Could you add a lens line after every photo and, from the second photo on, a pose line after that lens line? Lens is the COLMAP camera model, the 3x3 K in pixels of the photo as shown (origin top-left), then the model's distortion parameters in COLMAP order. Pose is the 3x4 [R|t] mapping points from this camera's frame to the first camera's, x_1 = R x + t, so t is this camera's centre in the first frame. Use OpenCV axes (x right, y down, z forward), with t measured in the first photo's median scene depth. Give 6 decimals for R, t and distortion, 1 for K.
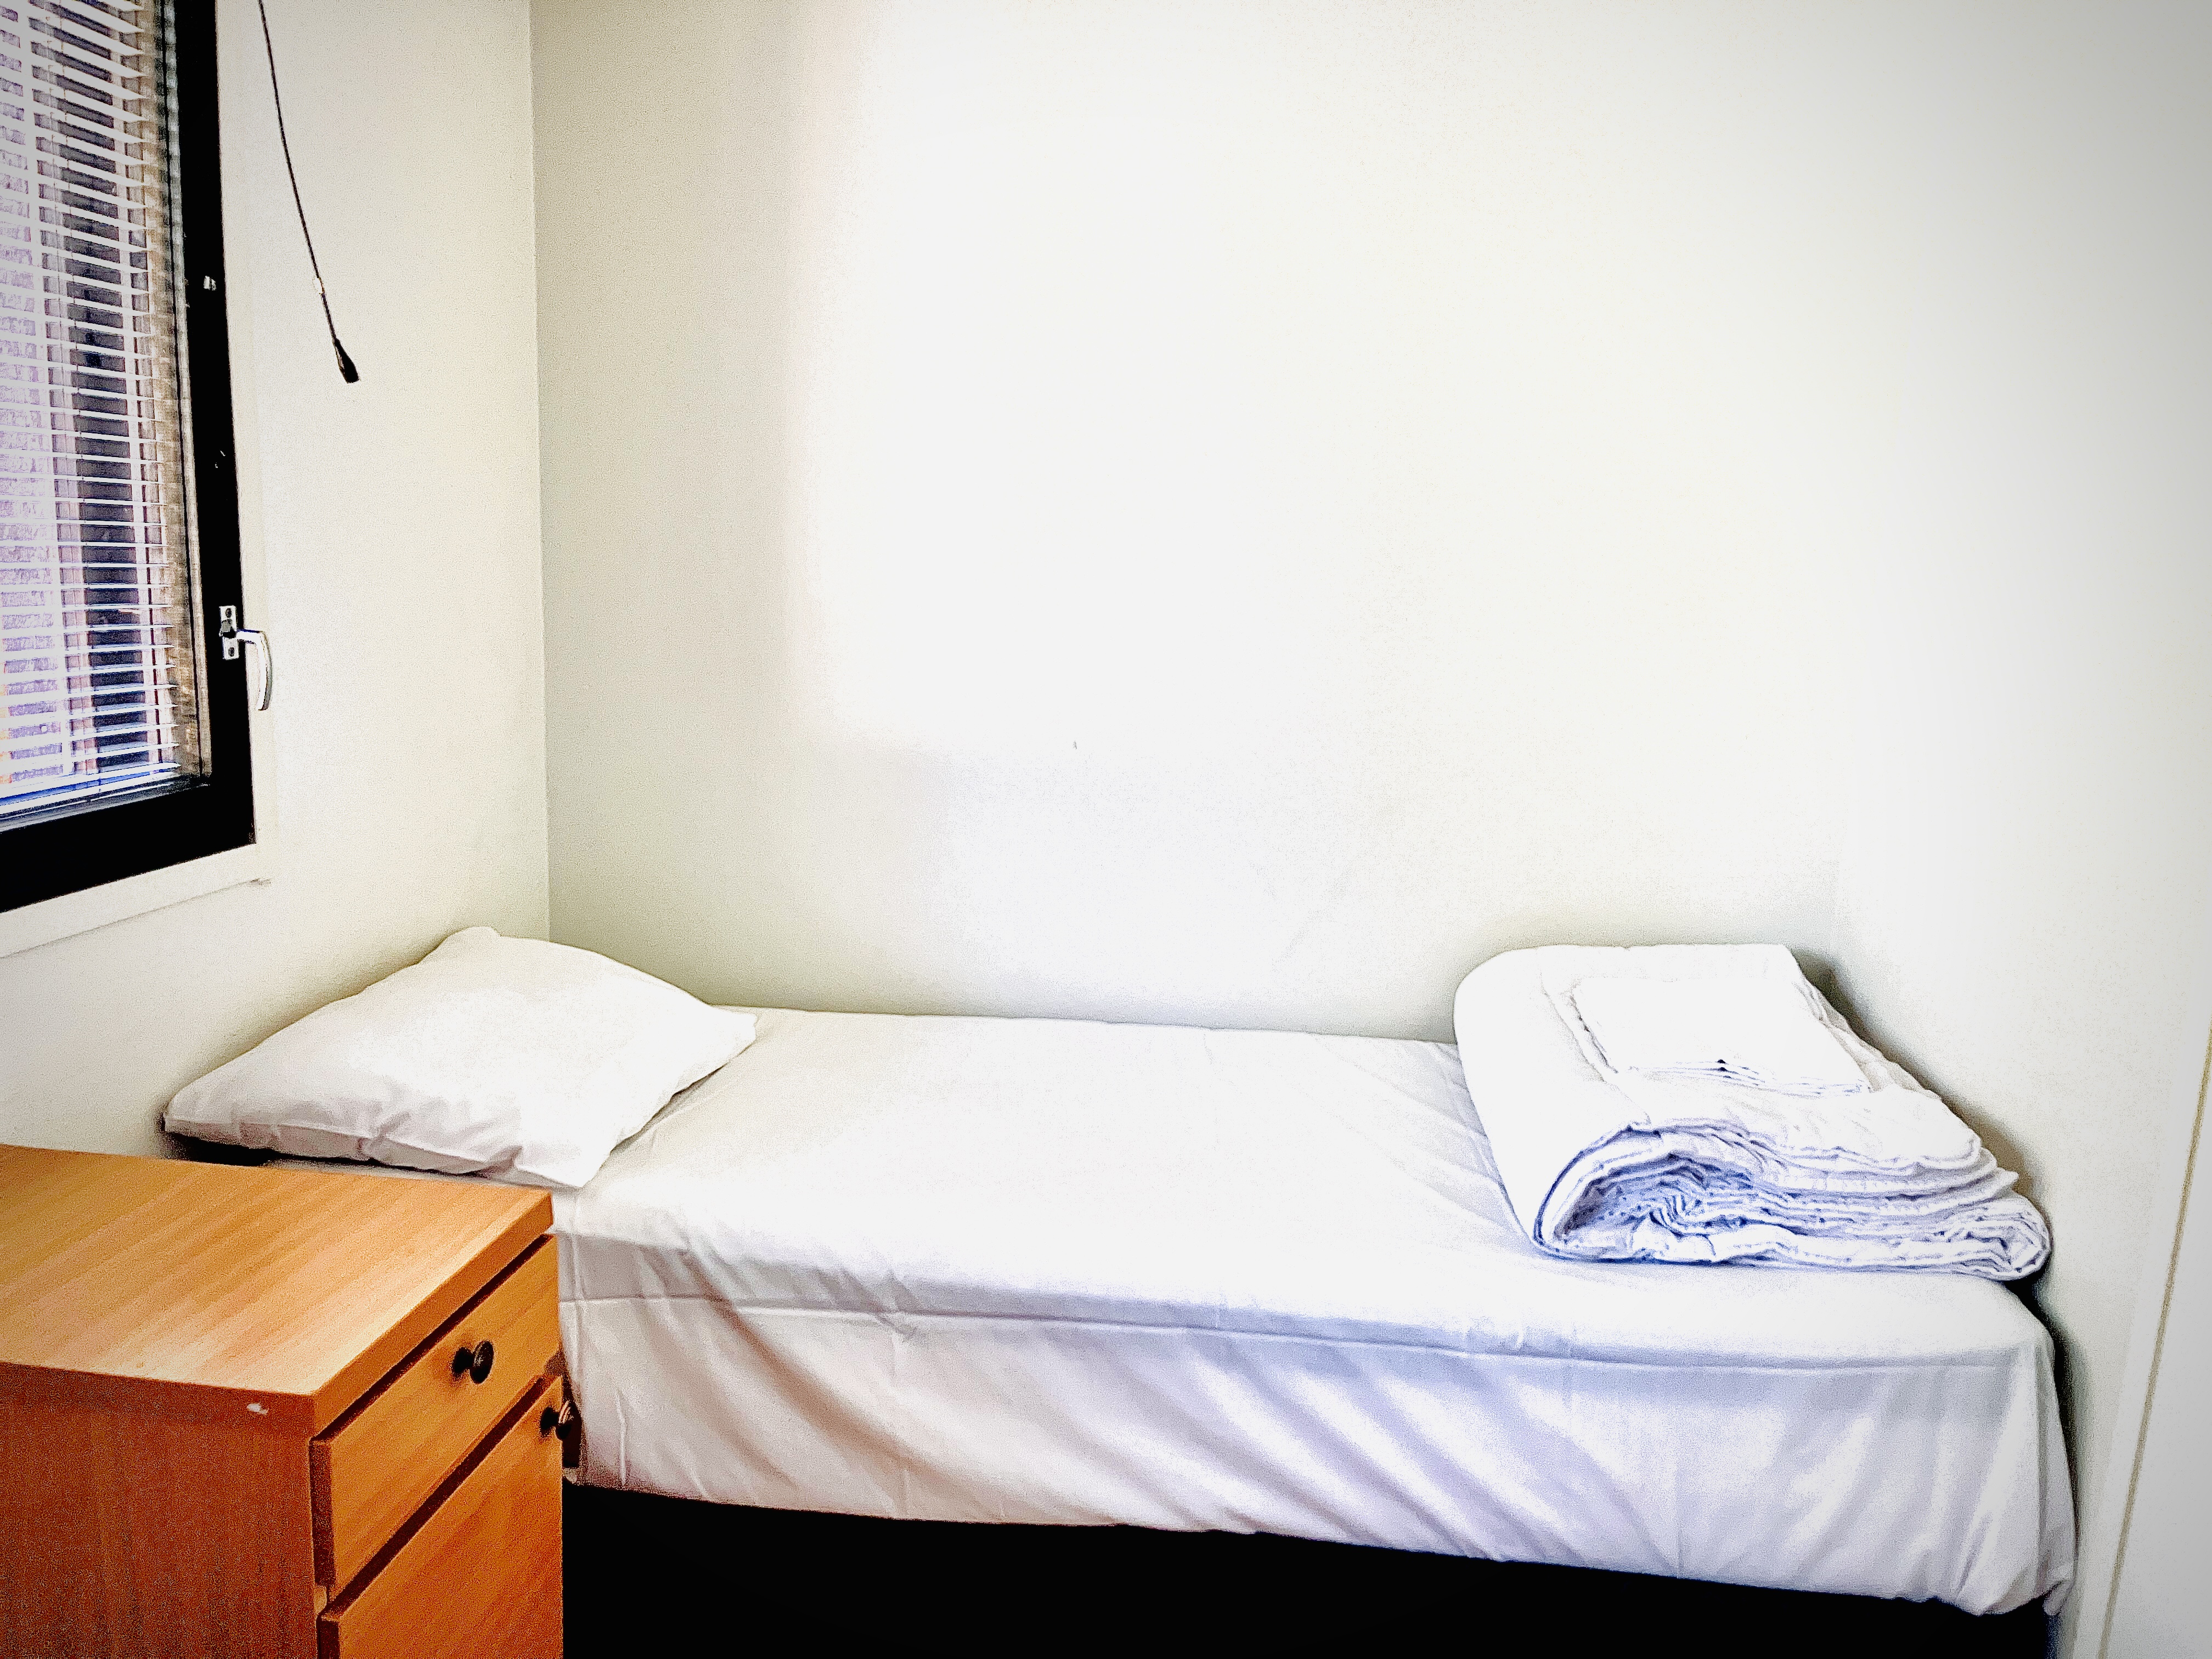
lens RADIAL K [[1682.0, 0, 1106.0], [0, 1682.0, 829.5], [0, 0, 1]] dist [0.006622, 0.000774]
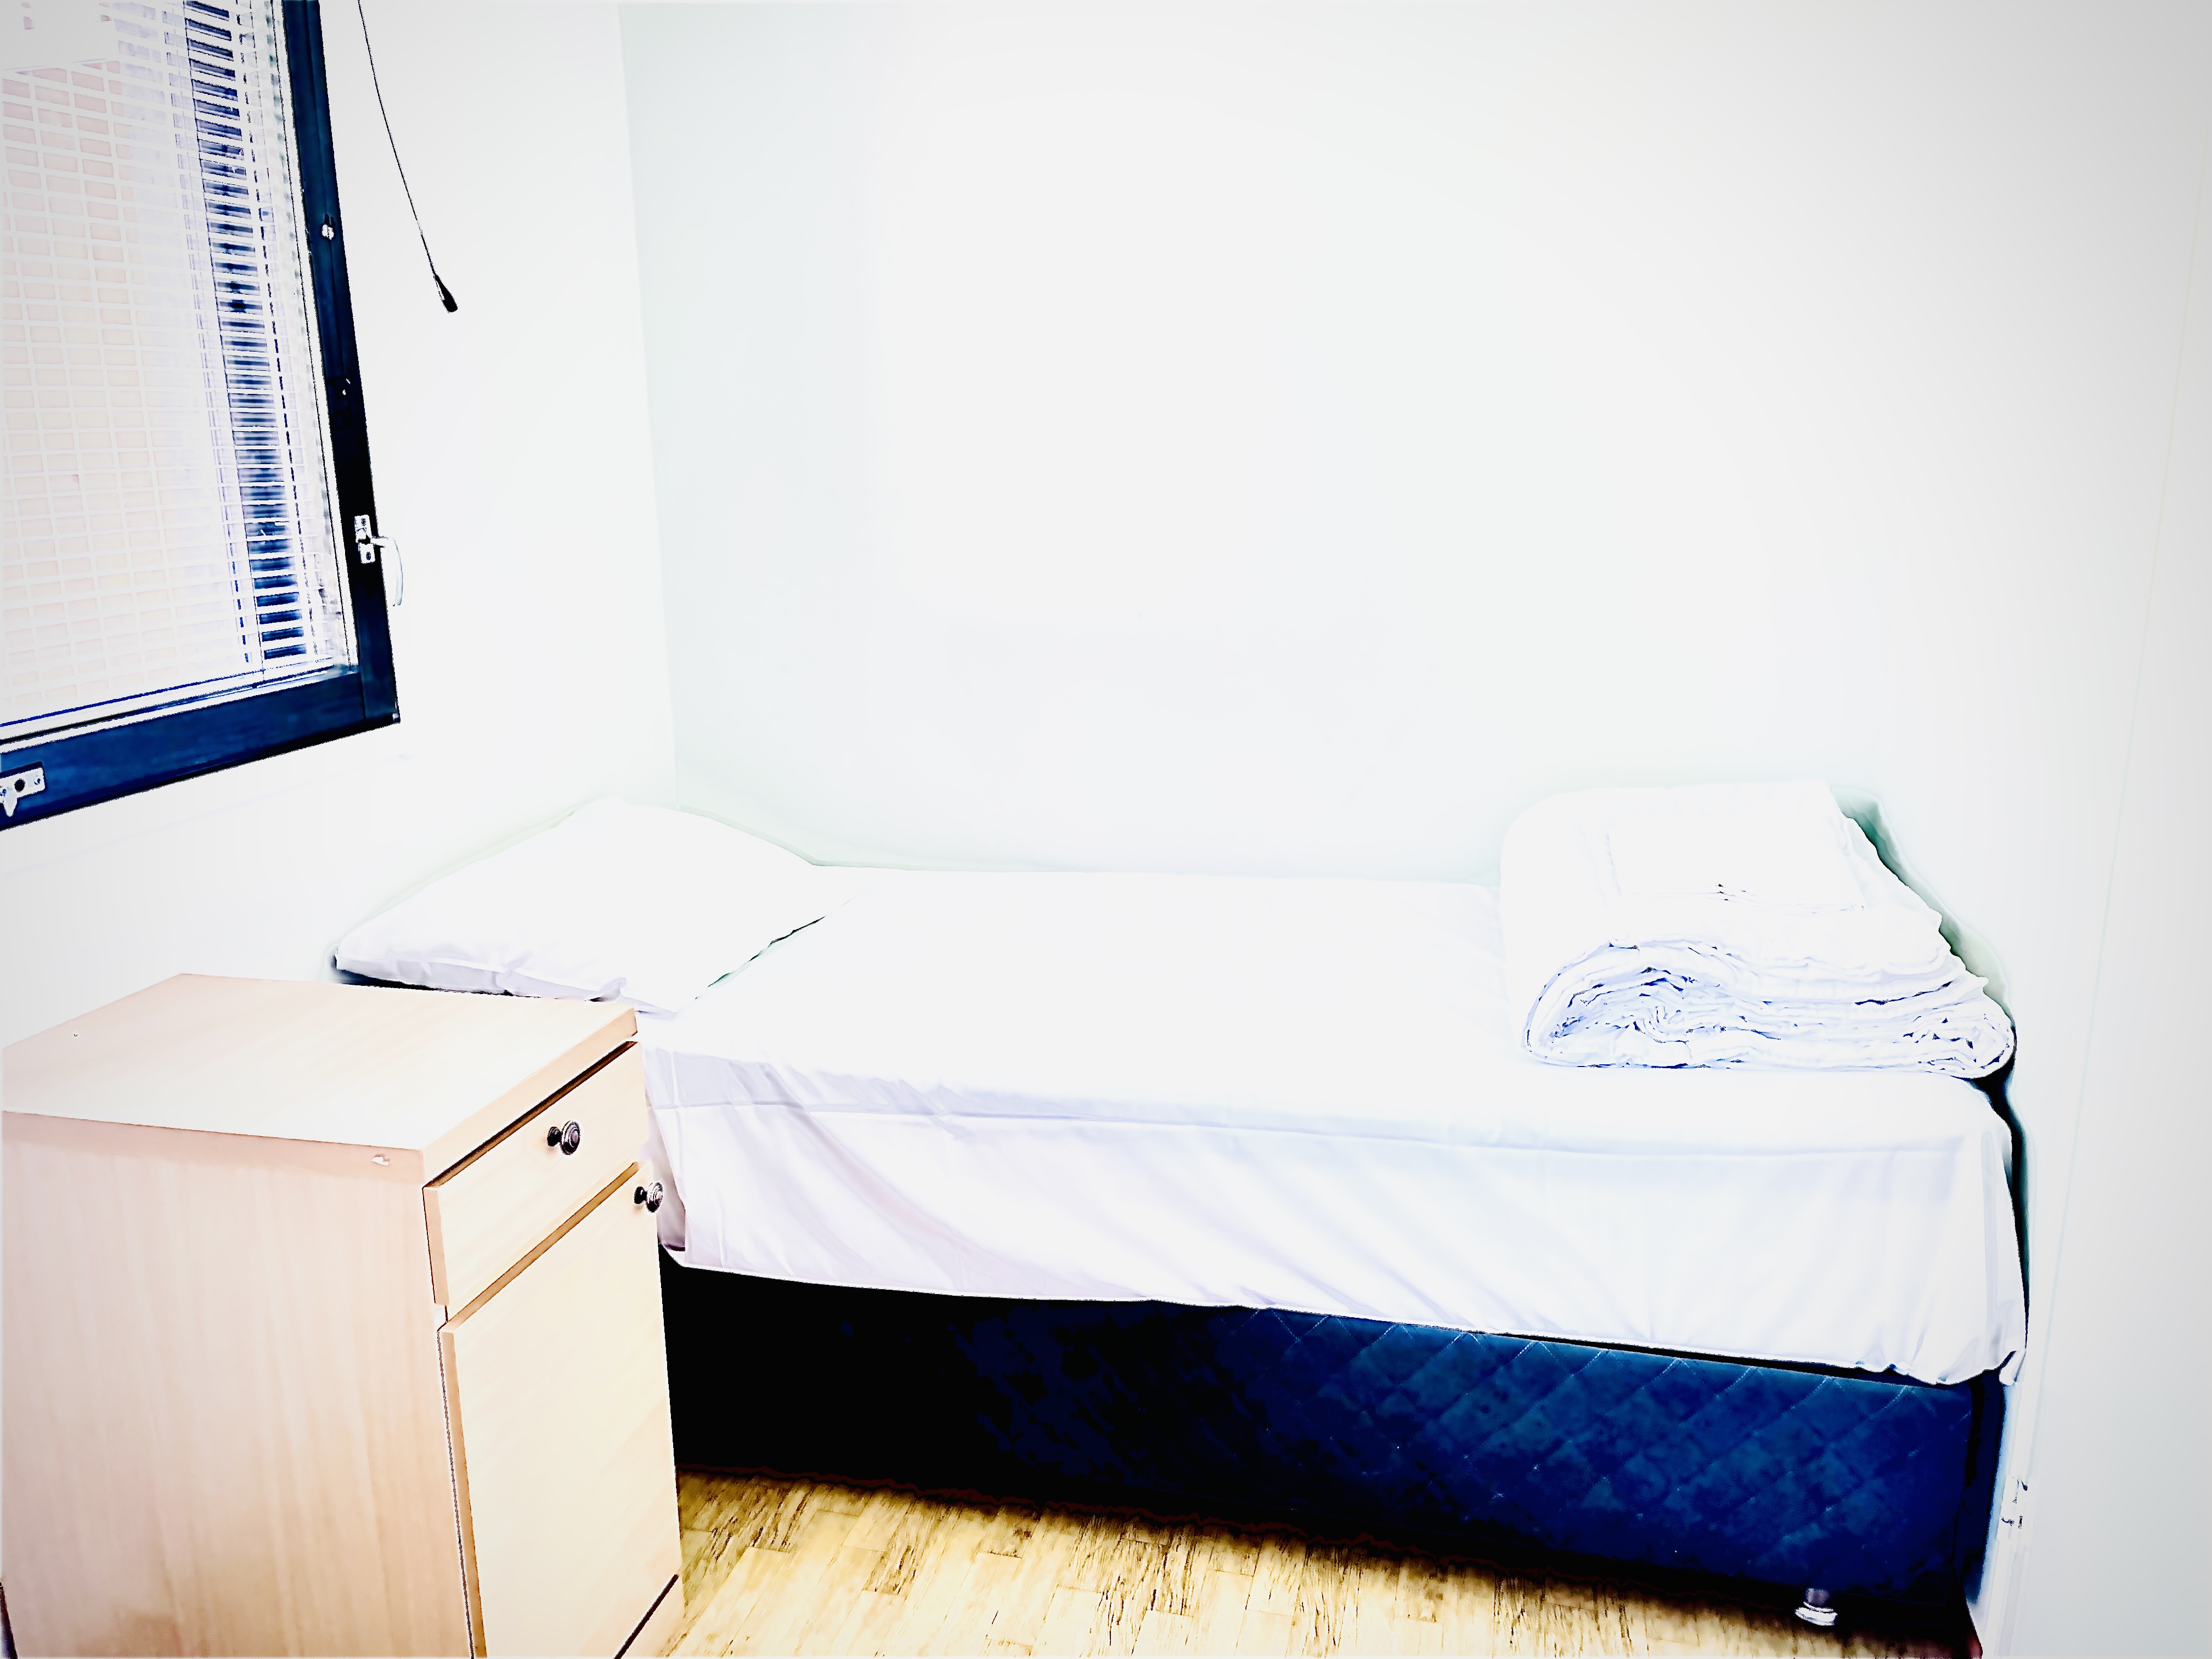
lens RADIAL K [[1687.4, 0, 1106.0], [0, 1687.4, 829.5], [0, 0, 1]] dist [0.014123, -0.003082]
pose [[0.992268, -0.024850, -0.121599, 0.124976], [0.031872, 0.997914, 0.056145, 0.034244], [0.119950, -0.059586, 0.990990, -0.102262]]
